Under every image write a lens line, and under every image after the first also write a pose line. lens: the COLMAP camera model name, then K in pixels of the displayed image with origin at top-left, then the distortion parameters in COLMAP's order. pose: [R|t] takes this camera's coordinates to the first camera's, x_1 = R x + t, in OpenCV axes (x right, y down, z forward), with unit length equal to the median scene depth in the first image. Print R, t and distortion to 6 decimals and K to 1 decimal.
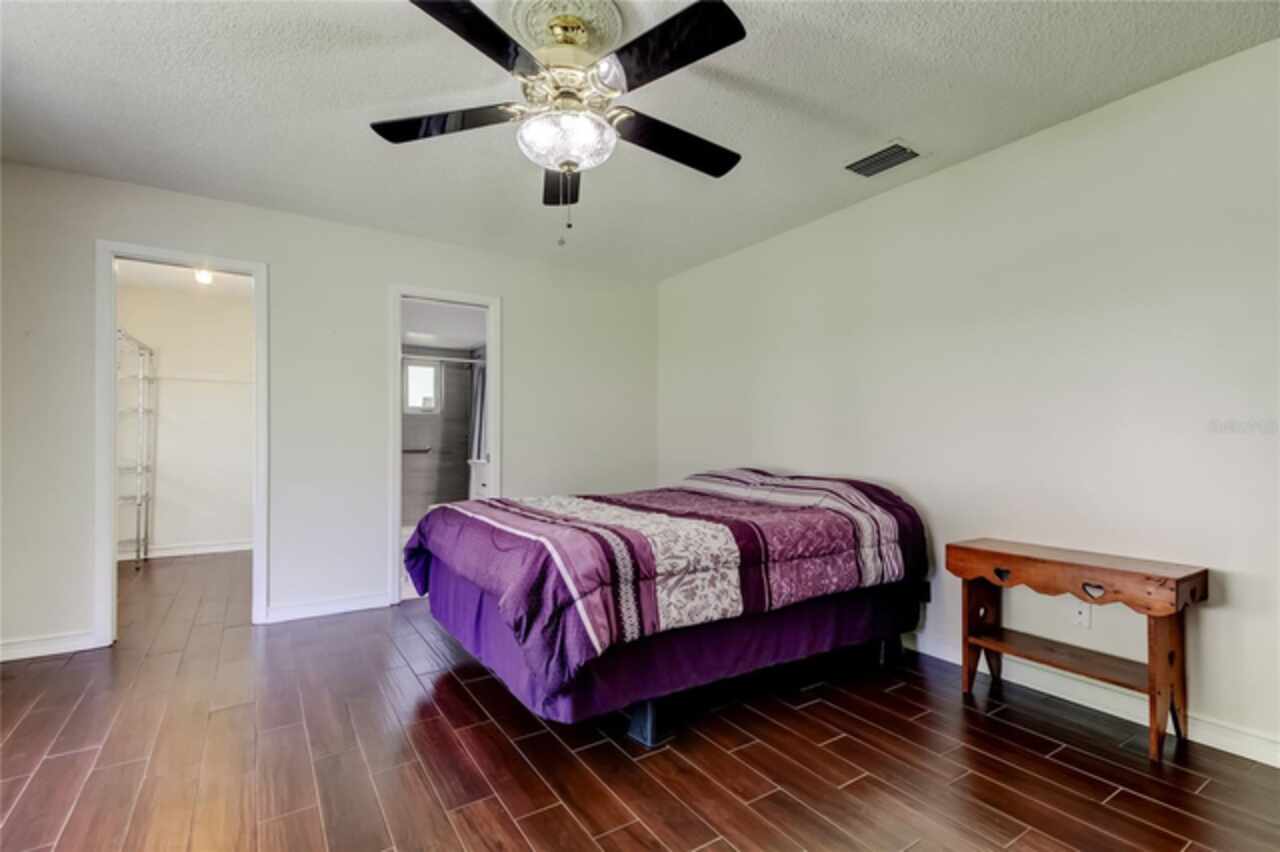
lens RADIAL K [[605.6, 0, 642.8], [0, 605.6, 426.3], [0, 0, 1]] dist [0.012651, -0.003282]
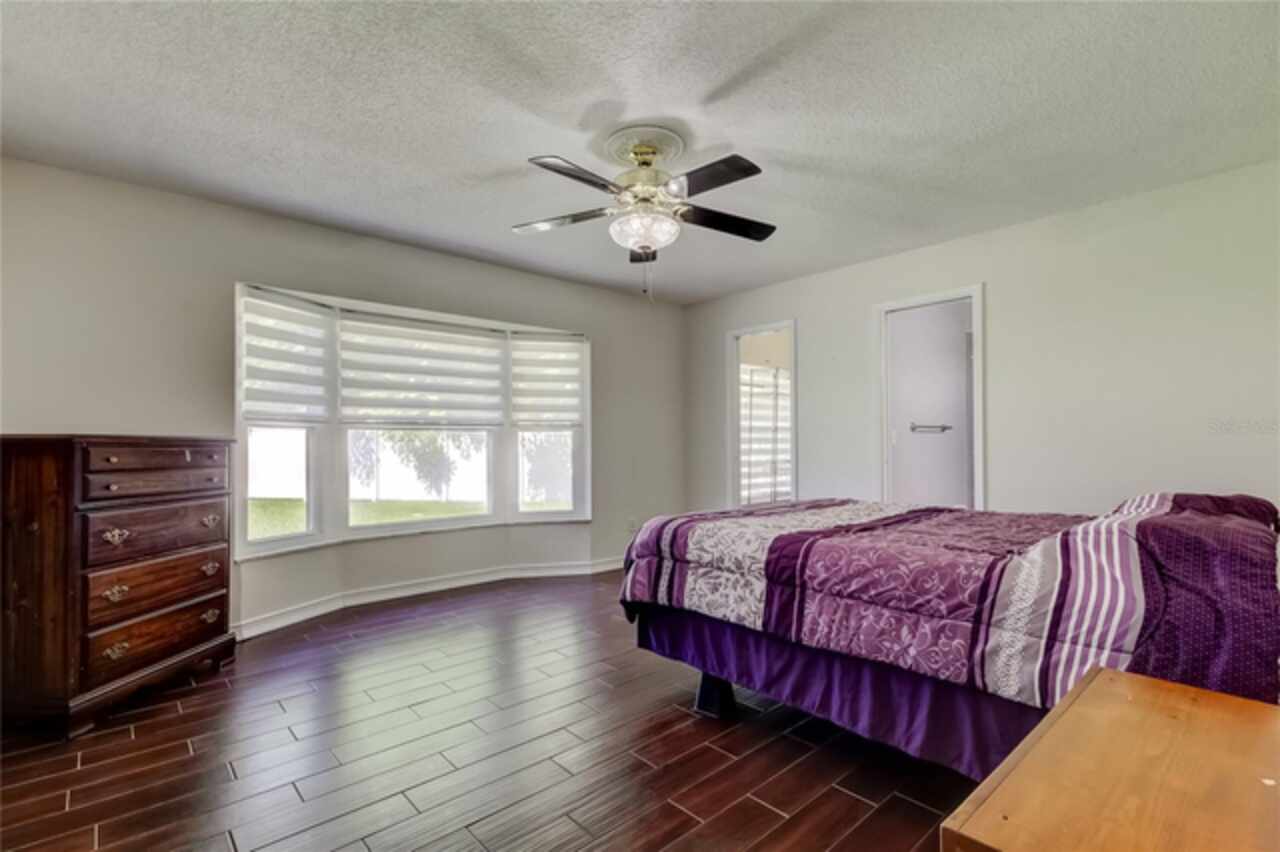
lens RADIAL K [[605.6, 0, 632.2], [0, 605.6, 434.3], [0, 0, 1]] dist [0.012651, -0.003282]
pose [[0.127213, -0.018927, -0.991695, 1.096084], [0.027979, 0.999489, -0.015487, 0.017170], [0.991481, -0.025777, 0.127677, 0.706607]]
